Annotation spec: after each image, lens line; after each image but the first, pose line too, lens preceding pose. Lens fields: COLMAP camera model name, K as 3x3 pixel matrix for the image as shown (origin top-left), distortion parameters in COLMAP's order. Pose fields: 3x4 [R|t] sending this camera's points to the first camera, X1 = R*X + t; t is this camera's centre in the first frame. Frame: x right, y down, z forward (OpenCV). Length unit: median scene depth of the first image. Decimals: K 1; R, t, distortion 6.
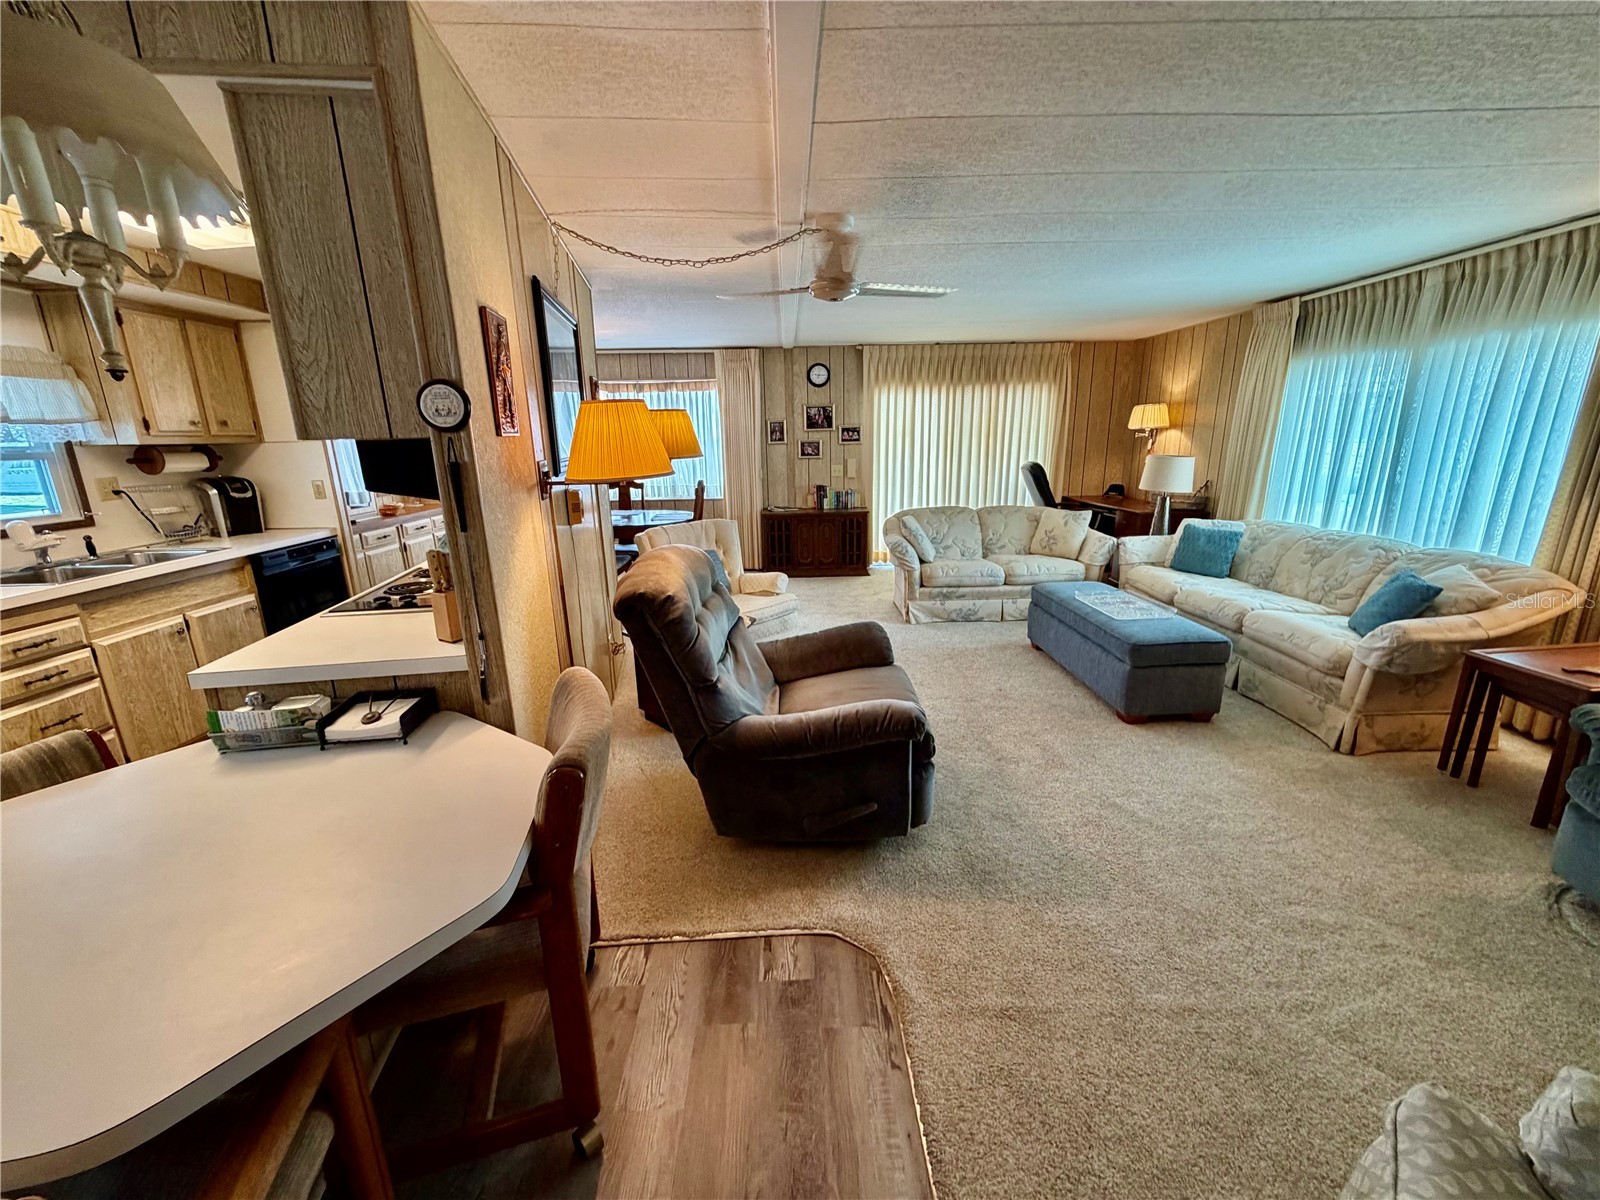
lens RADIAL K [[637.2, 0, 797.1], [0, 637.2, 599.6], [0, 0, 1]] dist [-0.000149, 0.000595]
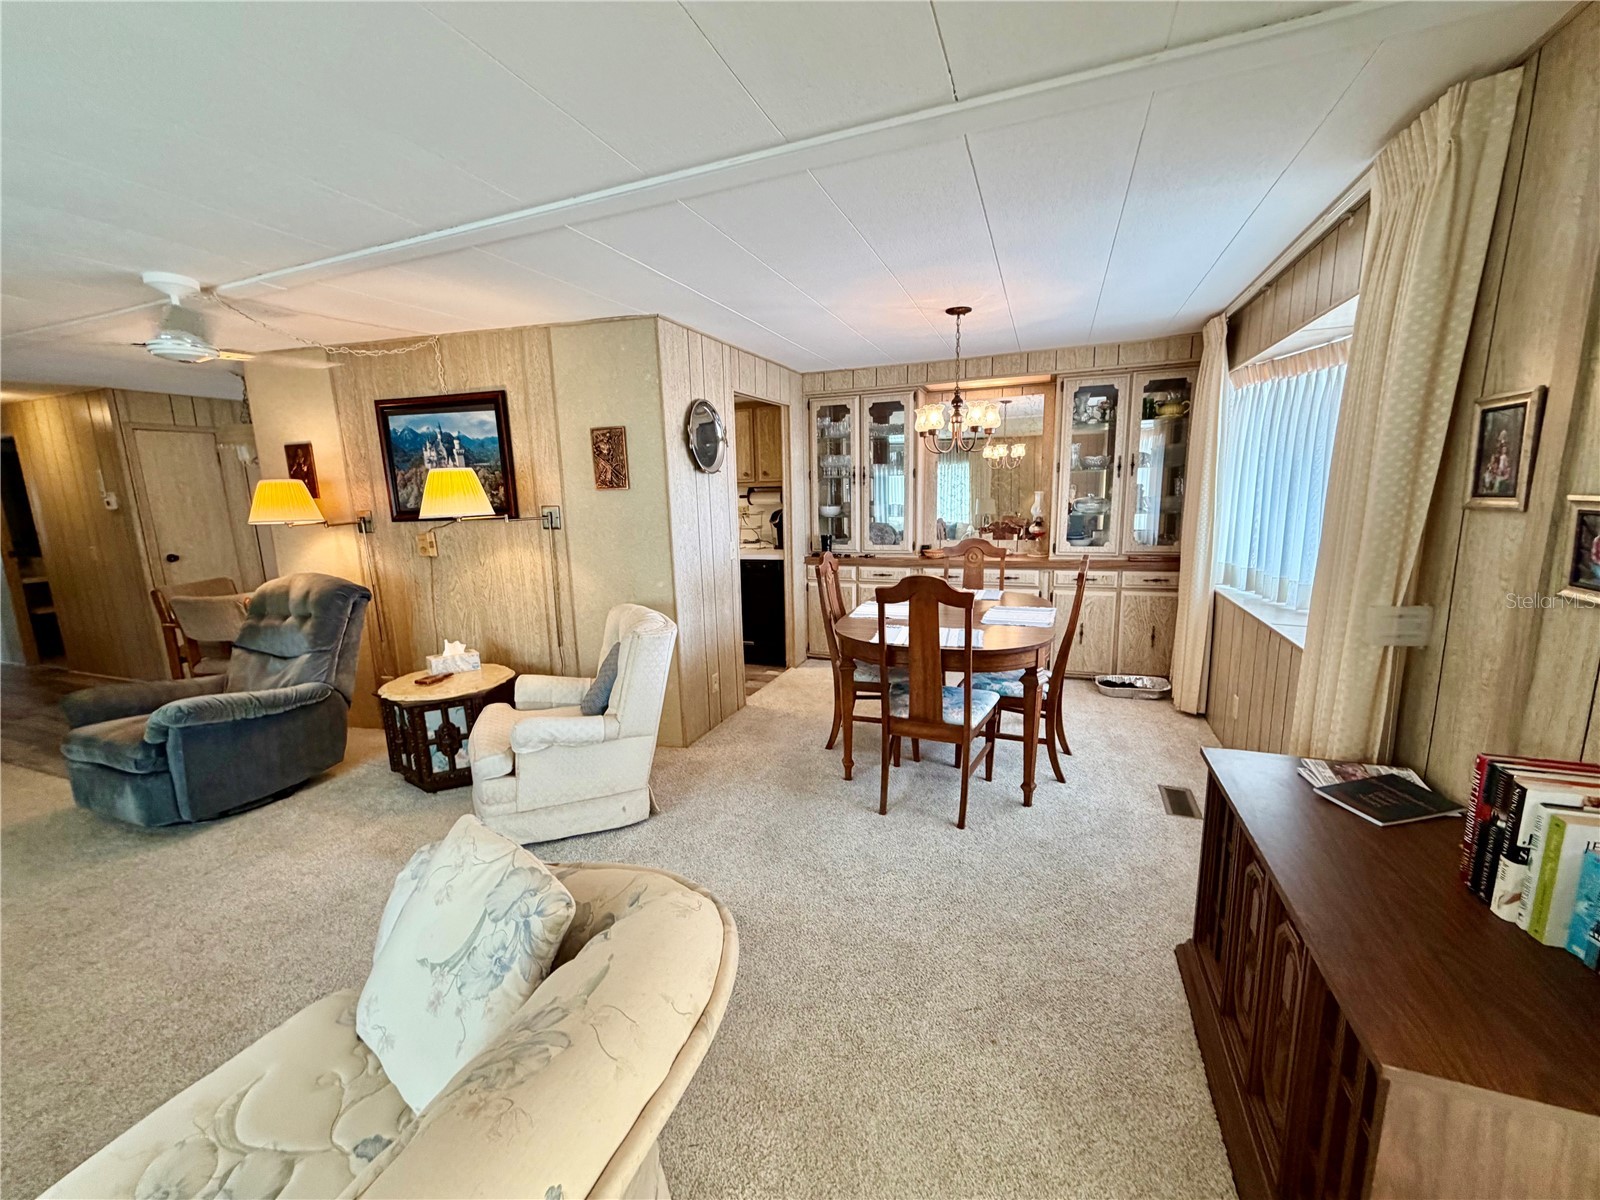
lens RADIAL K [[637.2, 0, 795.5], [0, 637.2, 601.4], [0, 0, 1]] dist [-0.000149, 0.000595]
pose [[-0.384137, 0.190011, -0.903513, 0.350157], [-0.198773, 0.938626, 0.281906, -0.326655], [0.901625, 0.287884, -0.322791, 1.241960]]
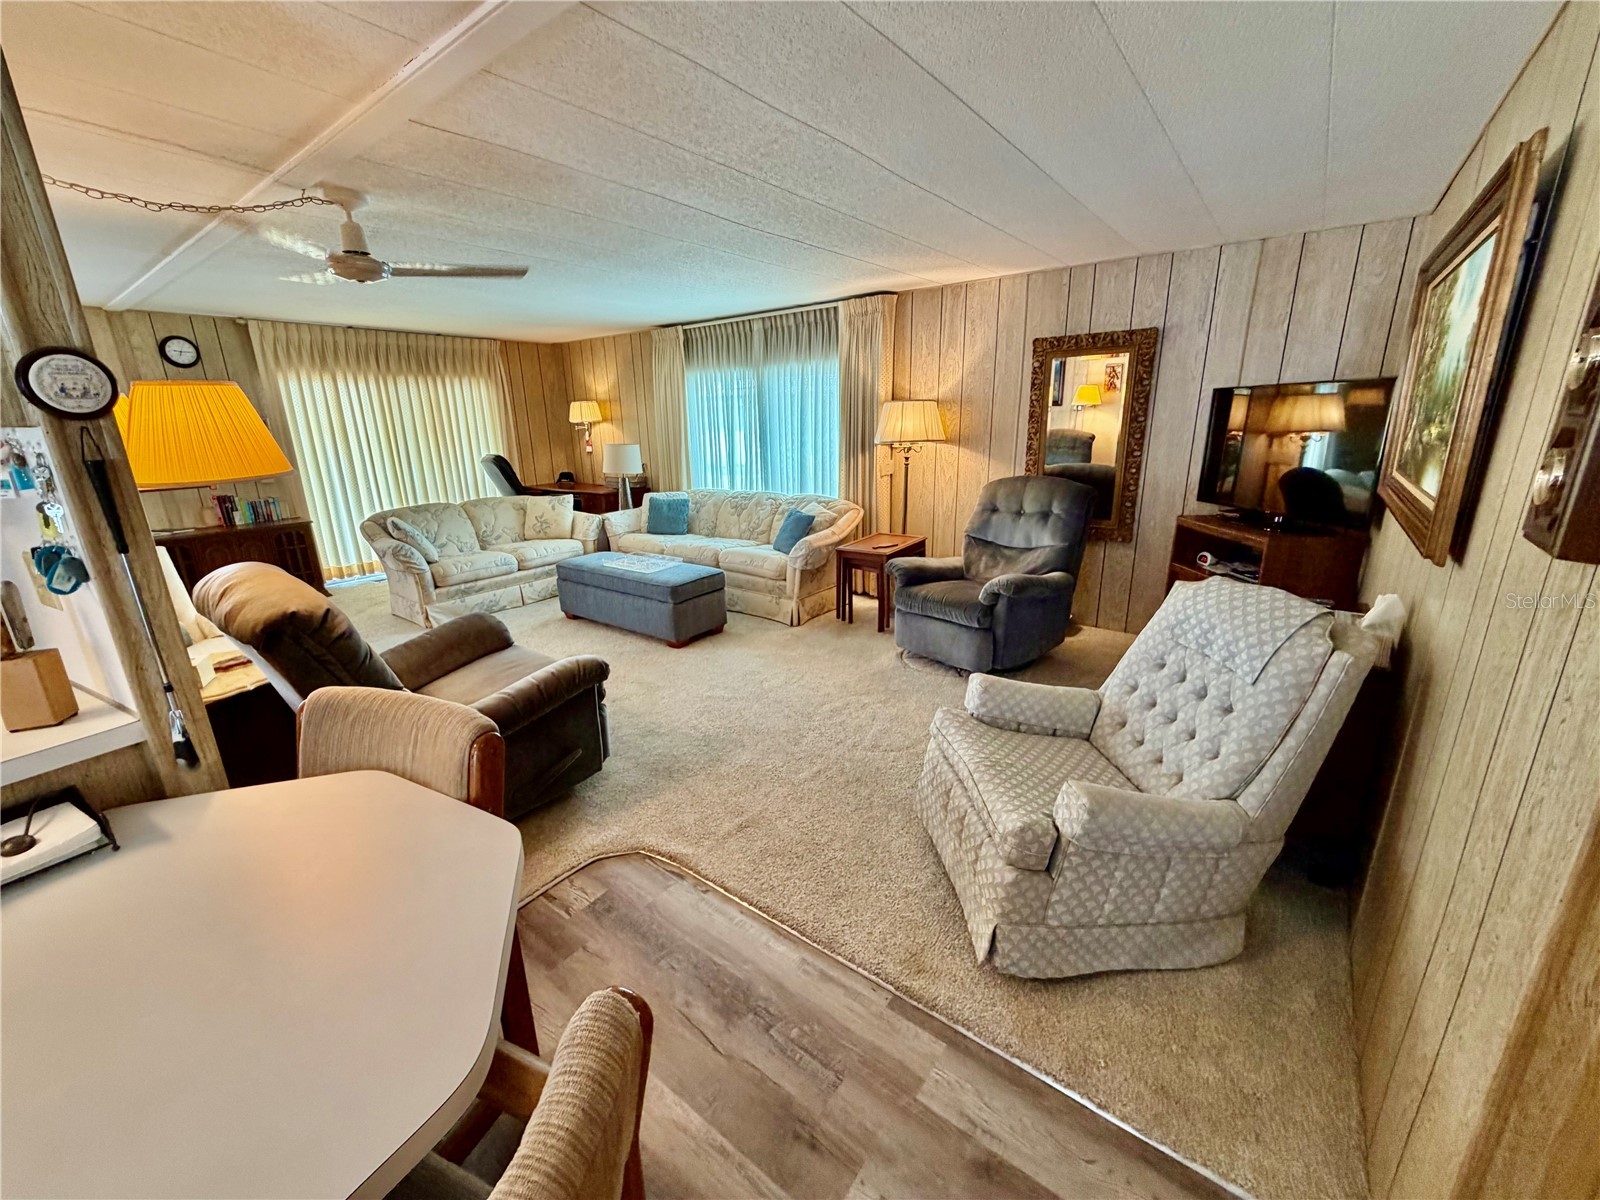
lens RADIAL K [[637.2, 0, 796.6], [0, 637.2, 599.4], [0, 0, 1]] dist [-0.000149, 0.000595]
pose [[0.626060, -0.208814, 0.751296, -0.191316], [0.203924, 0.973792, 0.100723, 0.010318], [-0.752638, 0.090148, 0.652234, -0.025763]]
